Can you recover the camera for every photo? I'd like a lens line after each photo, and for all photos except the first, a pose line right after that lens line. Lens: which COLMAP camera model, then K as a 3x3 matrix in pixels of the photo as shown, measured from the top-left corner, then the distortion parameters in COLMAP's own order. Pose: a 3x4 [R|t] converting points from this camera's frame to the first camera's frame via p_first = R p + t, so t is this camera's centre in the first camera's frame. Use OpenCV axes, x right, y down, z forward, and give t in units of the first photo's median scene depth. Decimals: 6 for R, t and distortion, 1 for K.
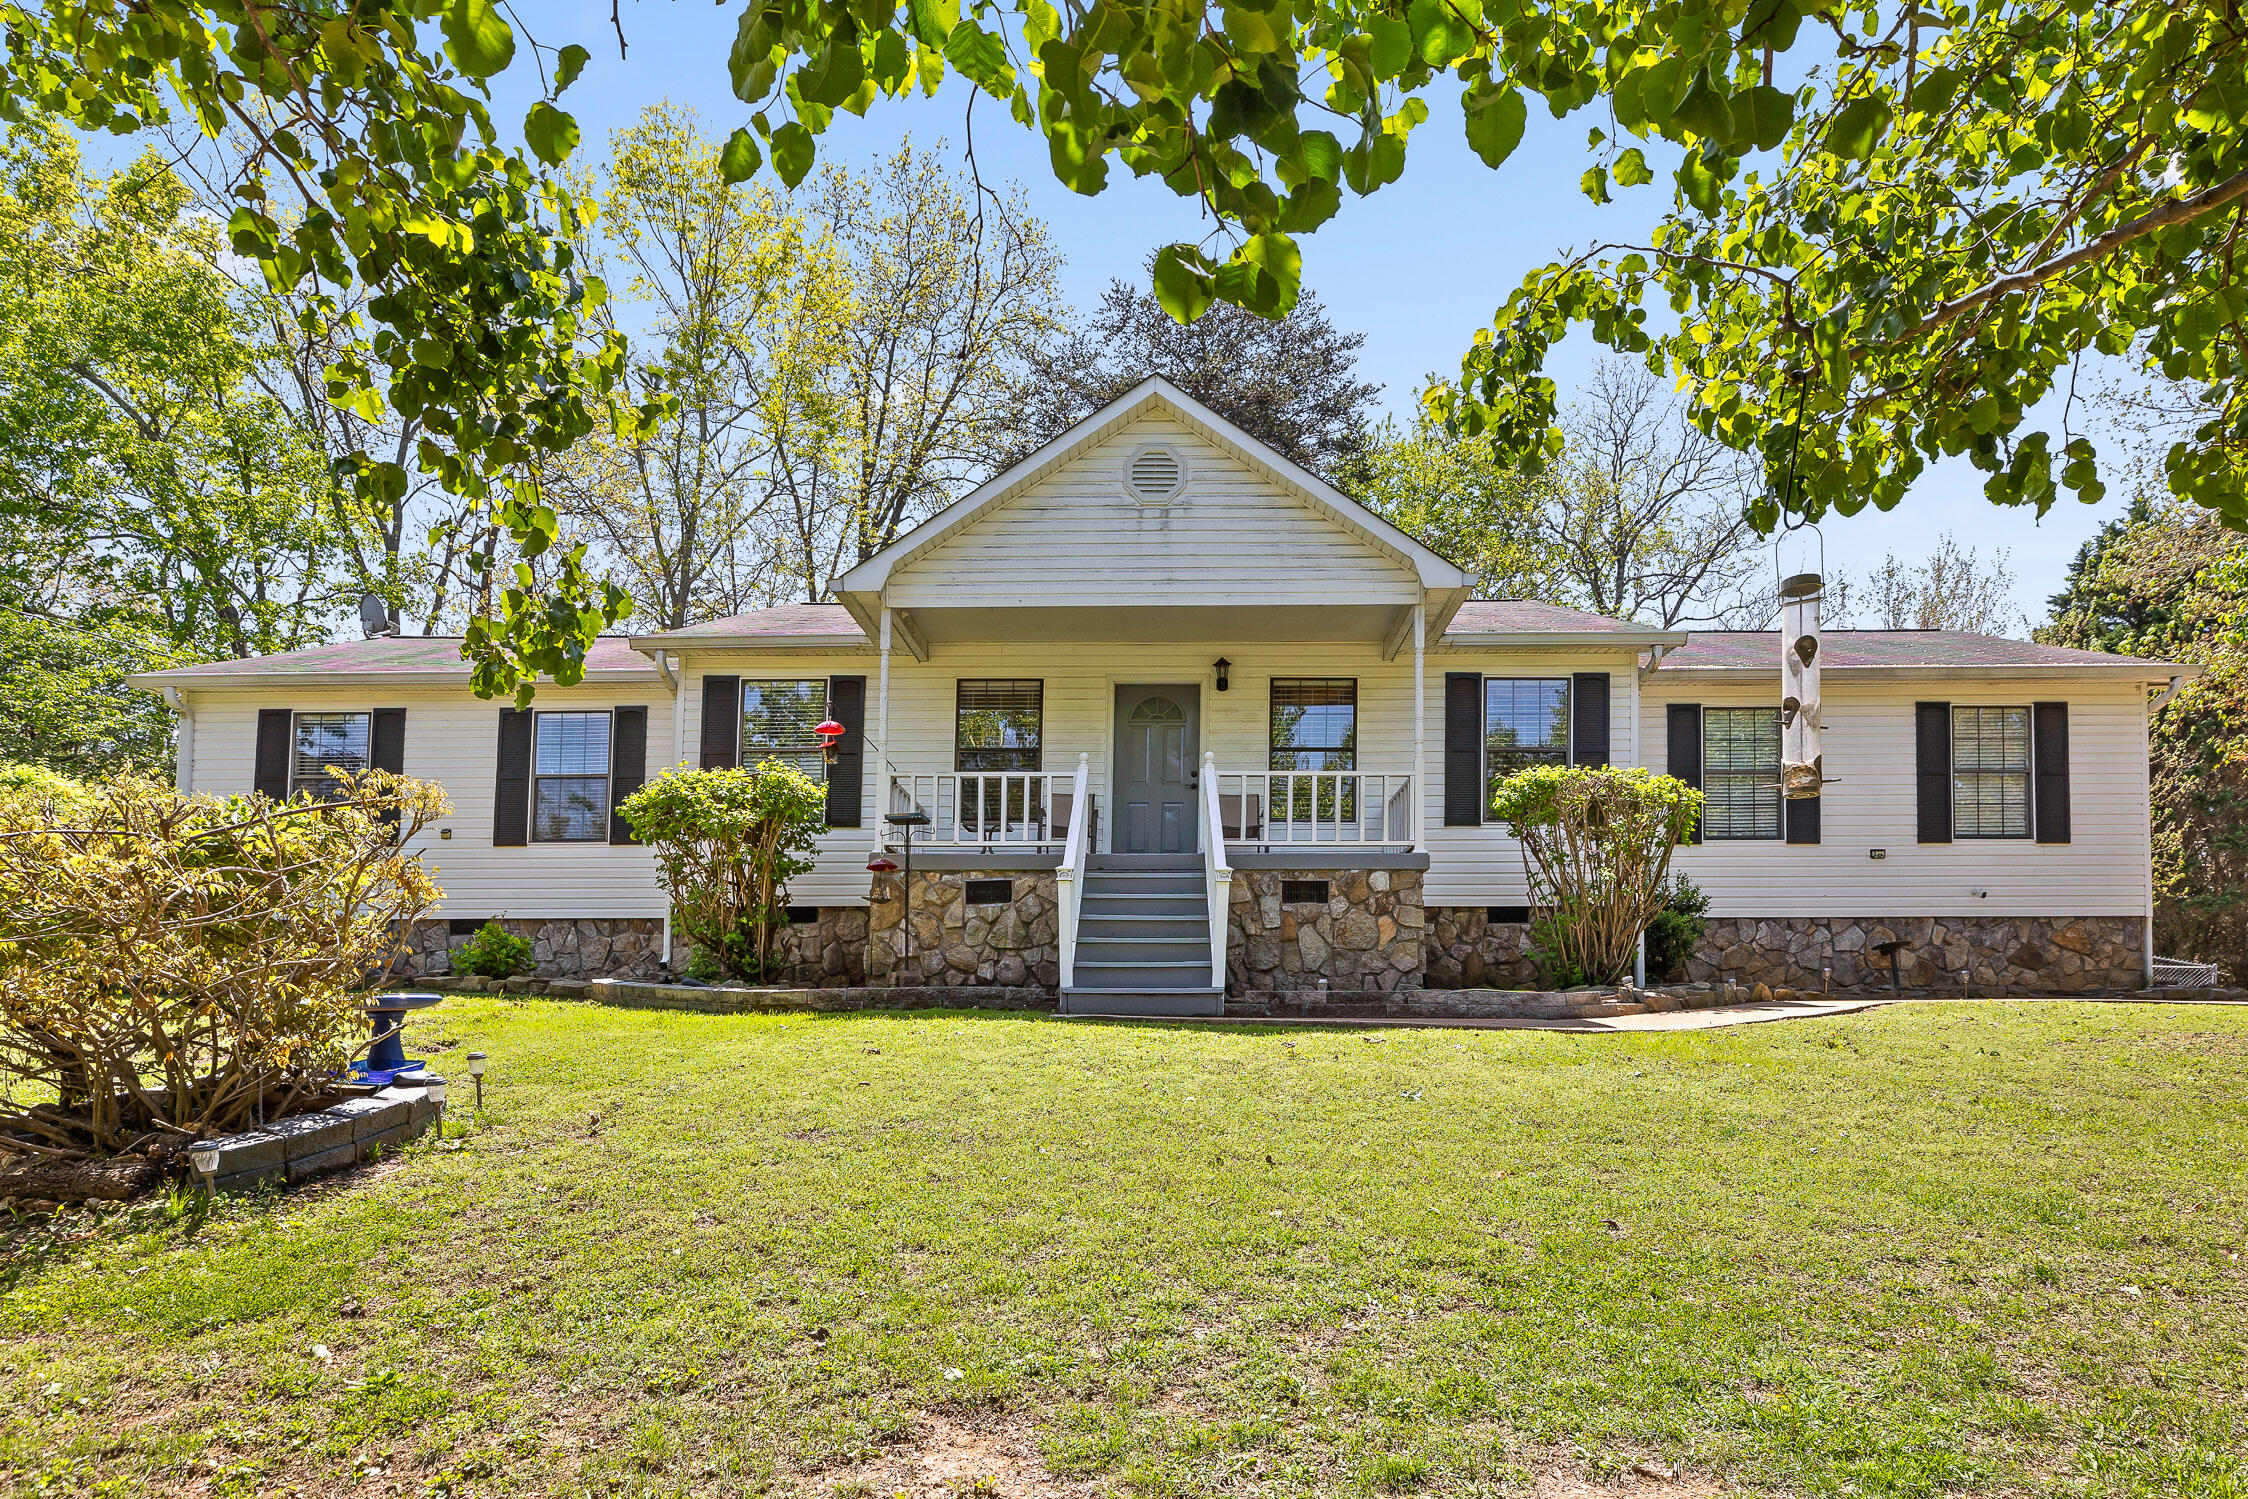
lens RADIAL K [[1160.5, 0, 1125.1], [0, 1160.5, 840.2], [0, 0, 1]] dist [0.000253, 0.000118]
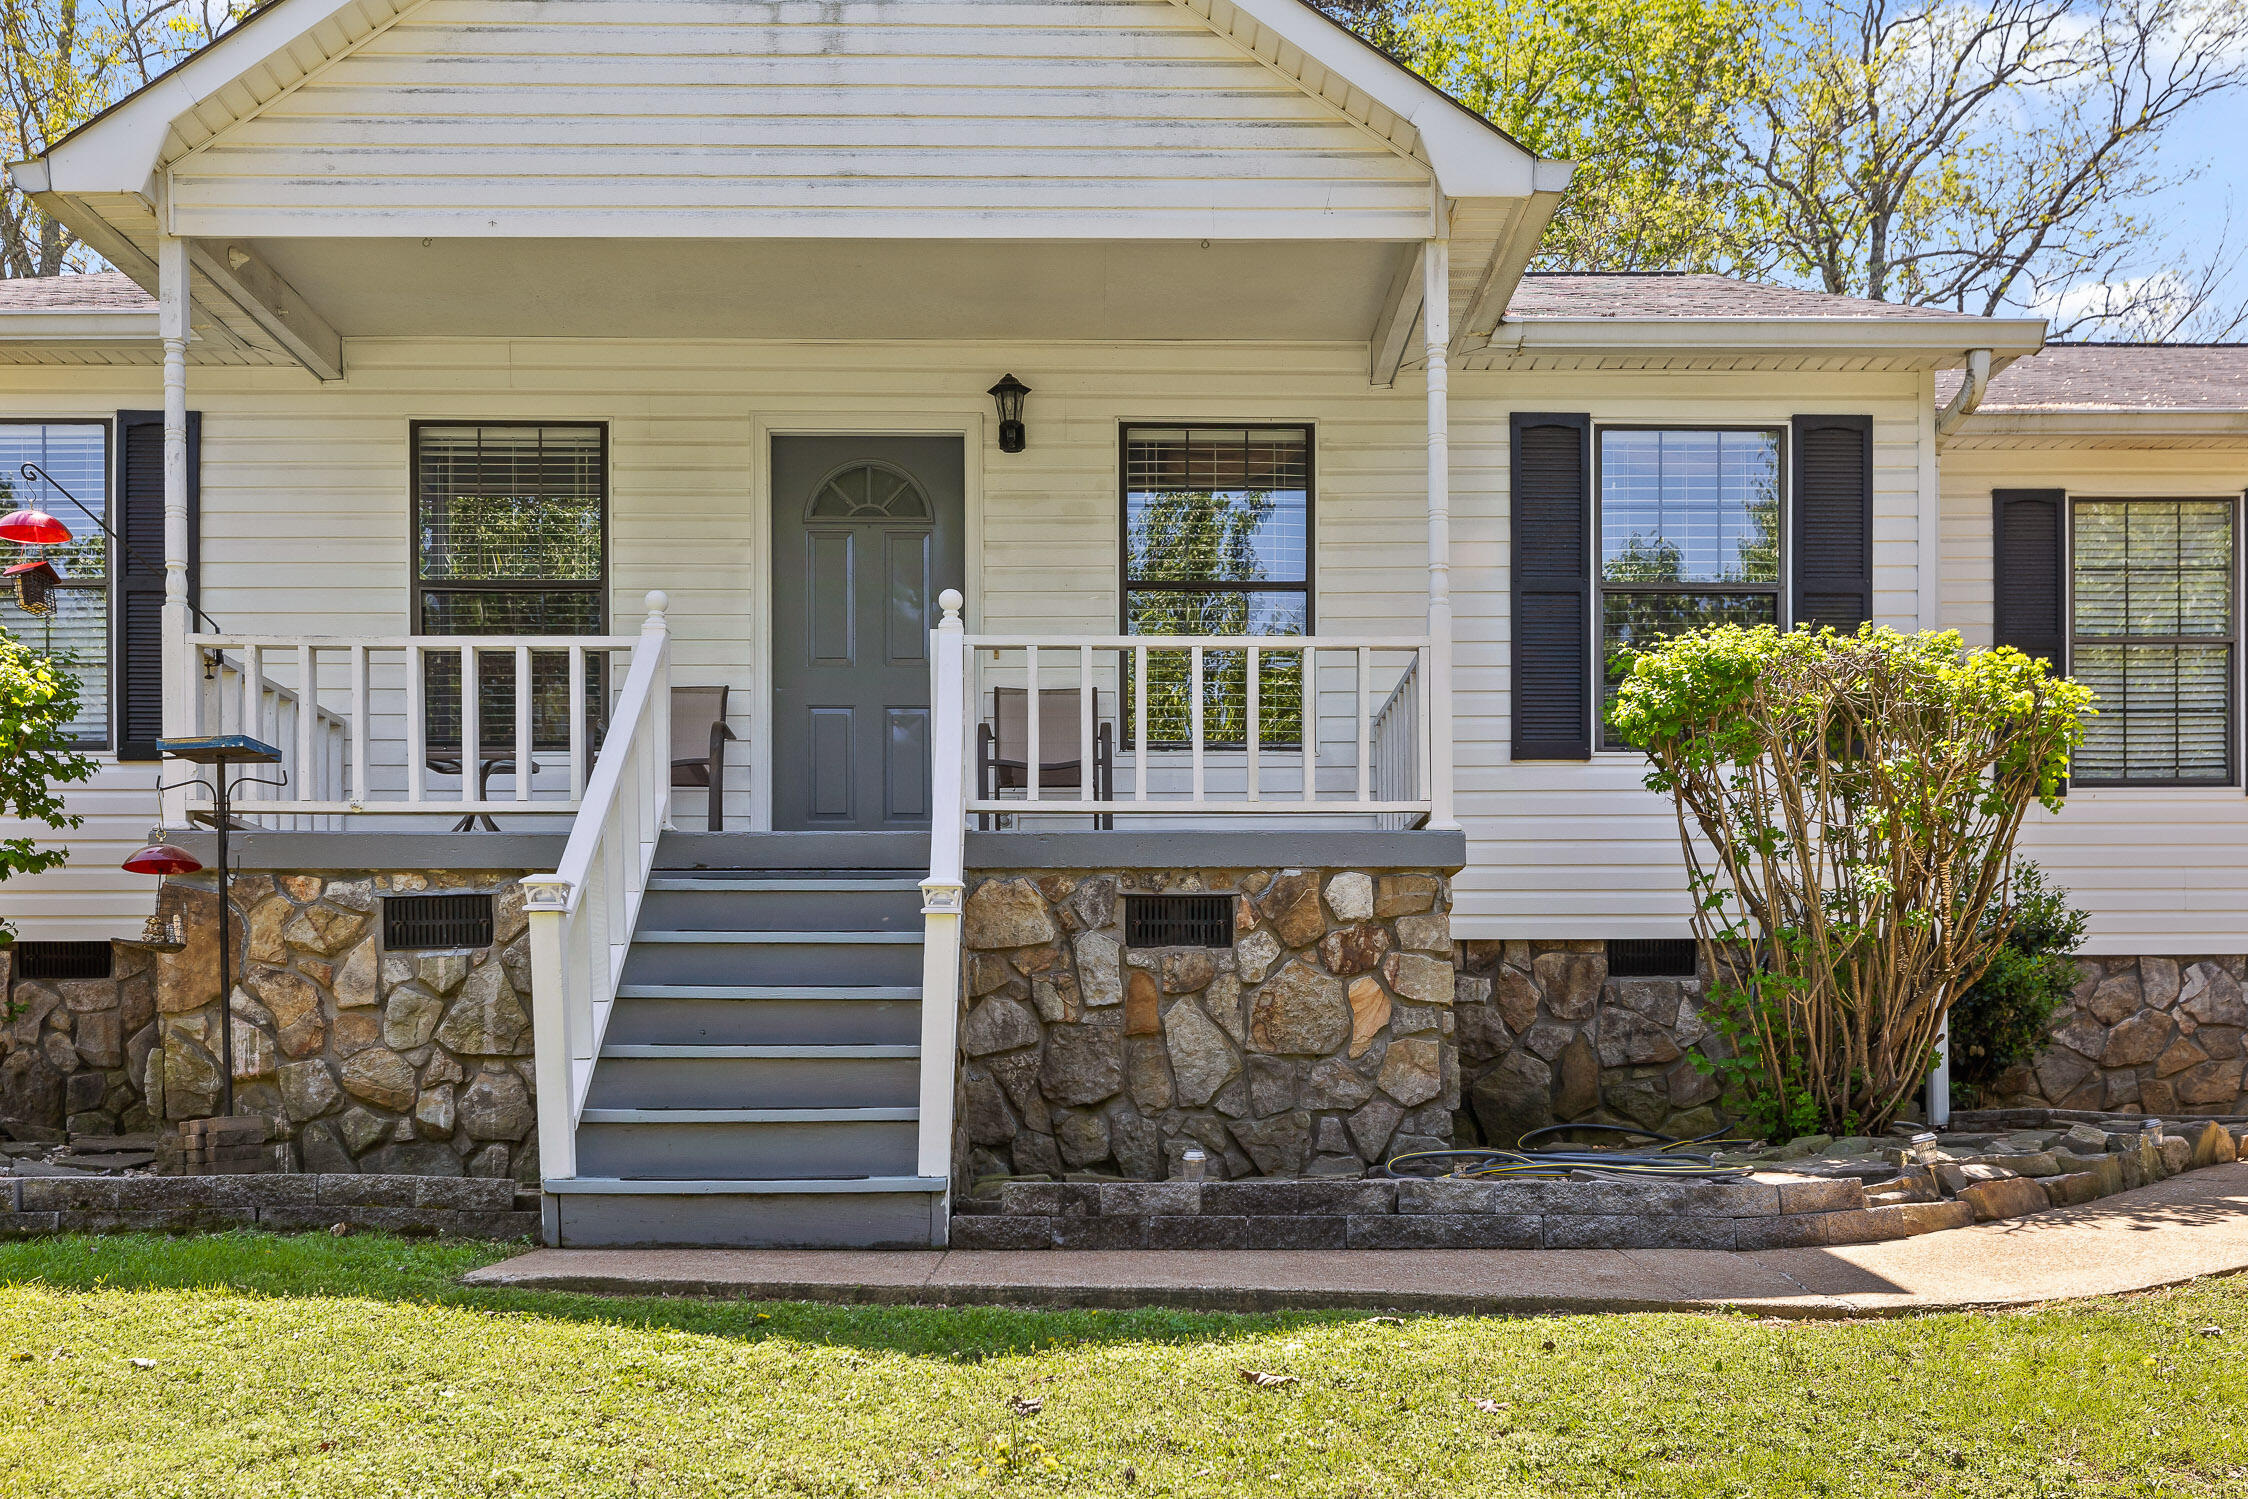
lens RADIAL K [[2244.7, 0, 1124.0], [0, 2244.7, 749.5], [0, 0, 1]] dist [0.006380, -0.001340]
pose [[0.996767, -0.001522, 0.080331, 0.063801], [0.002084, 0.999974, -0.006922, -0.011396], [-0.080319, 0.007067, 0.996744, 0.169199]]
